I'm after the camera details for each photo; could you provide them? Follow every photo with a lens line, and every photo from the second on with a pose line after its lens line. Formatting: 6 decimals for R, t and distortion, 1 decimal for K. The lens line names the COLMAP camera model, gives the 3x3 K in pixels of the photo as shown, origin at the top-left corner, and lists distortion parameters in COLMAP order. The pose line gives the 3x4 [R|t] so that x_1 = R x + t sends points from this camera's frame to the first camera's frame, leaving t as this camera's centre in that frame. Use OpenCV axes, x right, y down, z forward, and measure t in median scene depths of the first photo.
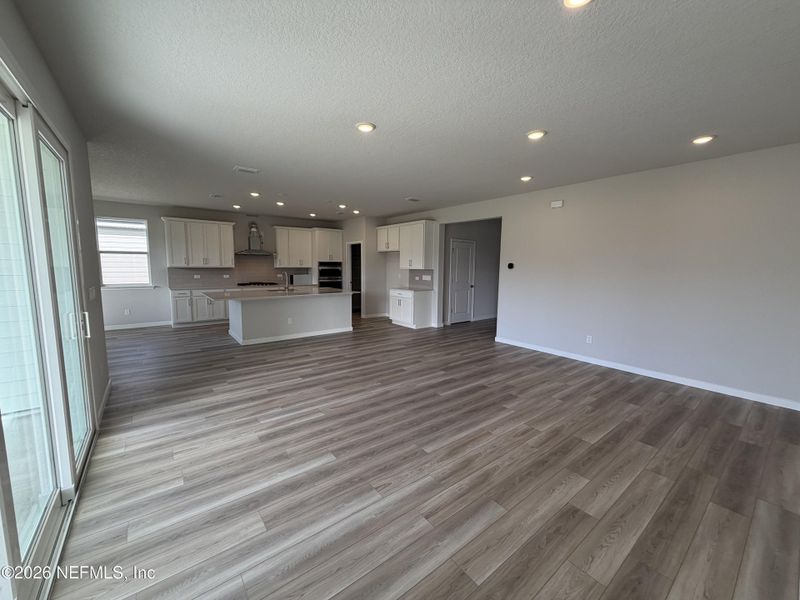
lens RADIAL K [[319.7, 0, 398.1], [0, 319.7, 299.5], [0, 0, 1]] dist [0.000152, -0.000239]
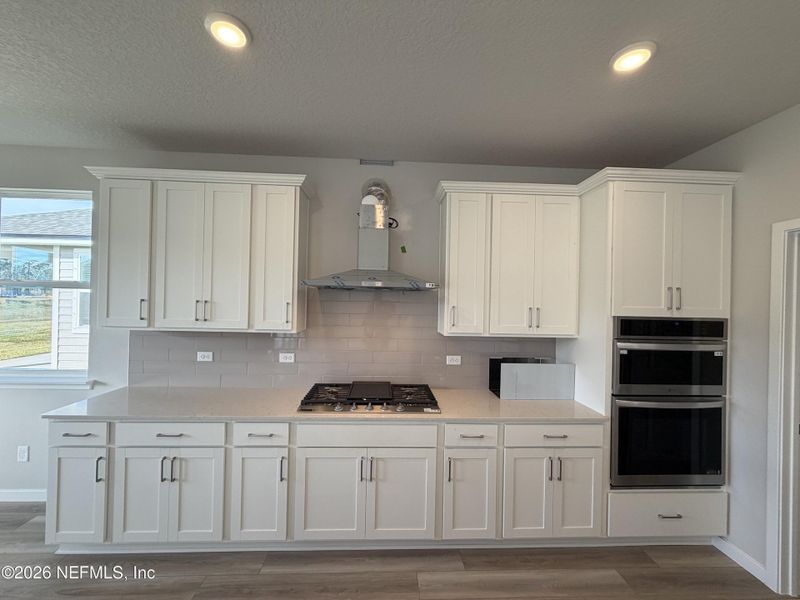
lens RADIAL K [[319.7, 0, 396.1], [0, 319.7, 299.7], [0, 0, 1]] dist [0.000152, -0.000239]
pose [[0.815533, 0.007207, -0.578666, -0.307645], [-0.076767, 0.992433, -0.095829, -0.121580], [0.573596, 0.122574, 0.809915, 0.911060]]
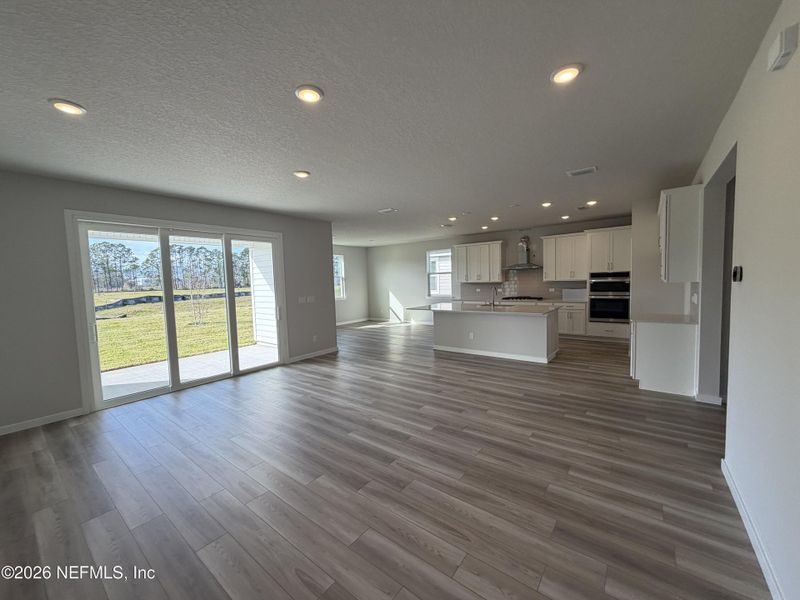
lens RADIAL K [[319.7, 0, 397.6], [0, 319.7, 301.2], [0, 0, 1]] dist [0.000152, -0.000239]
pose [[0.246762, 0.046496, -0.967960, 0.494591], [-0.072232, 0.996952, 0.029474, -0.047216], [0.966380, 0.062645, 0.249368, 0.445107]]
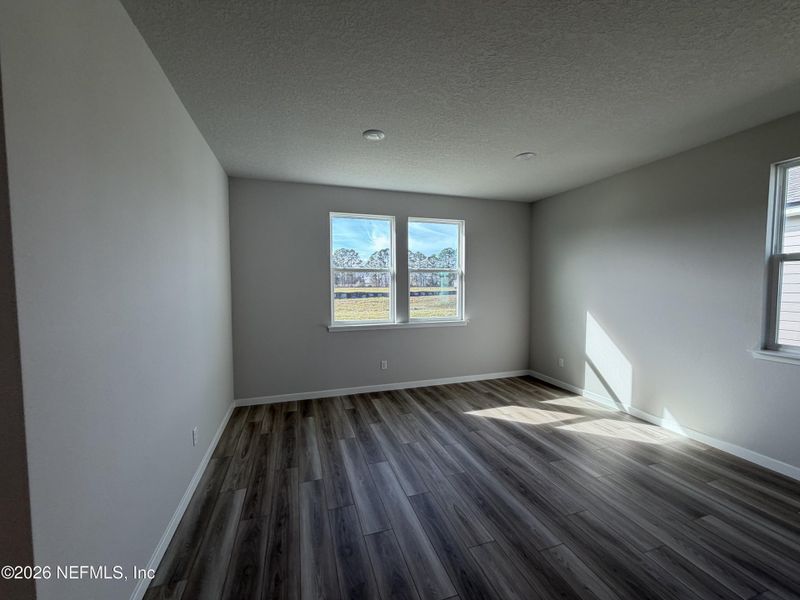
lens RADIAL K [[319.7, 0, 395.6], [0, 319.7, 300.4], [0, 0, 1]] dist [0.000152, -0.000239]
pose [[-0.346920, 0.037819, -0.937132, -0.400239], [-0.101221, 0.991841, 0.077498, -0.077623], [0.932417, 0.121743, -0.340261, 0.671275]]
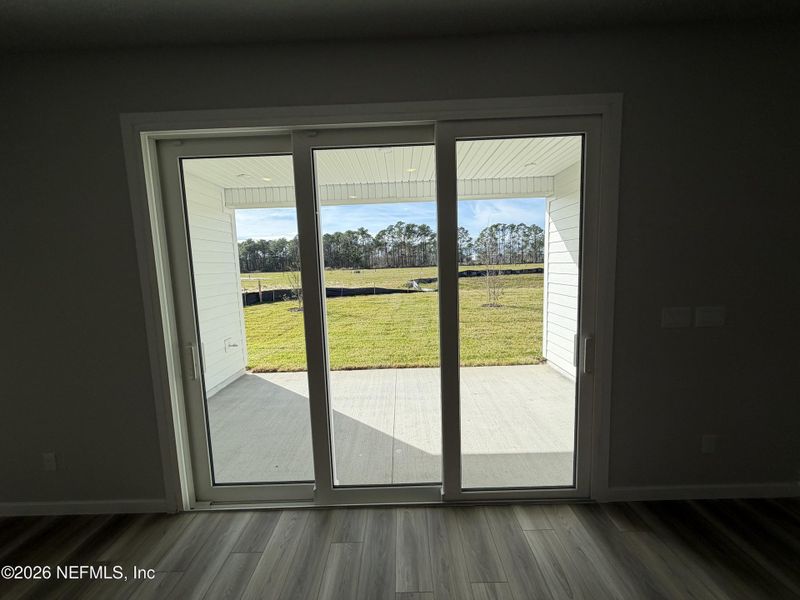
lens RADIAL K [[319.7, 0, 399.0], [0, 319.7, 301.5], [0, 0, 1]] dist [0.000152, -0.000239]
pose [[-0.613955, 0.100971, -0.782856, -0.055062], [-0.056220, 0.983672, 0.170962, -0.051111], [0.787336, 0.148975, -0.598254, 0.390612]]
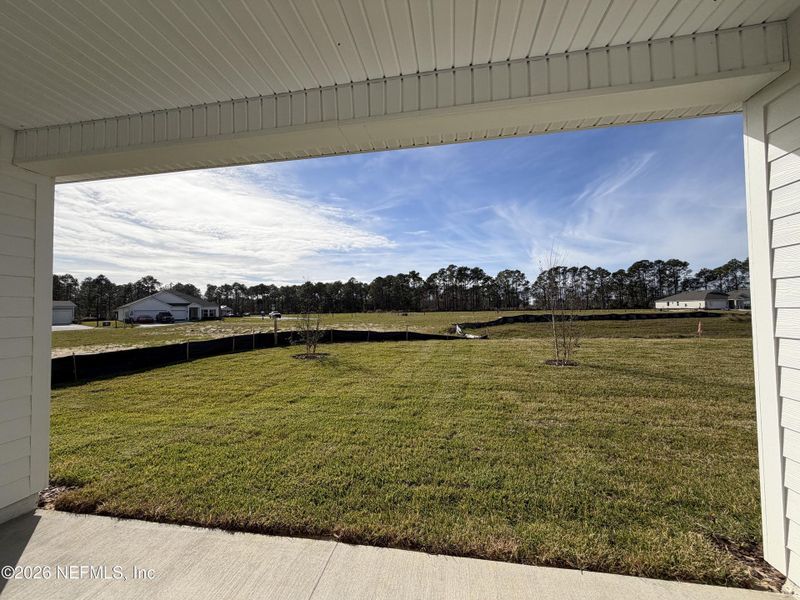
lens RADIAL K [[319.7, 0, 400.1], [0, 319.7, 301.2], [0, 0, 1]] dist [0.000152, -0.000239]
pose [[-0.732592, -0.016375, -0.680471, -0.488035], [-0.063713, 0.996971, 0.044602, -0.005259], [0.677679, 0.076030, -0.731417, 0.187280]]
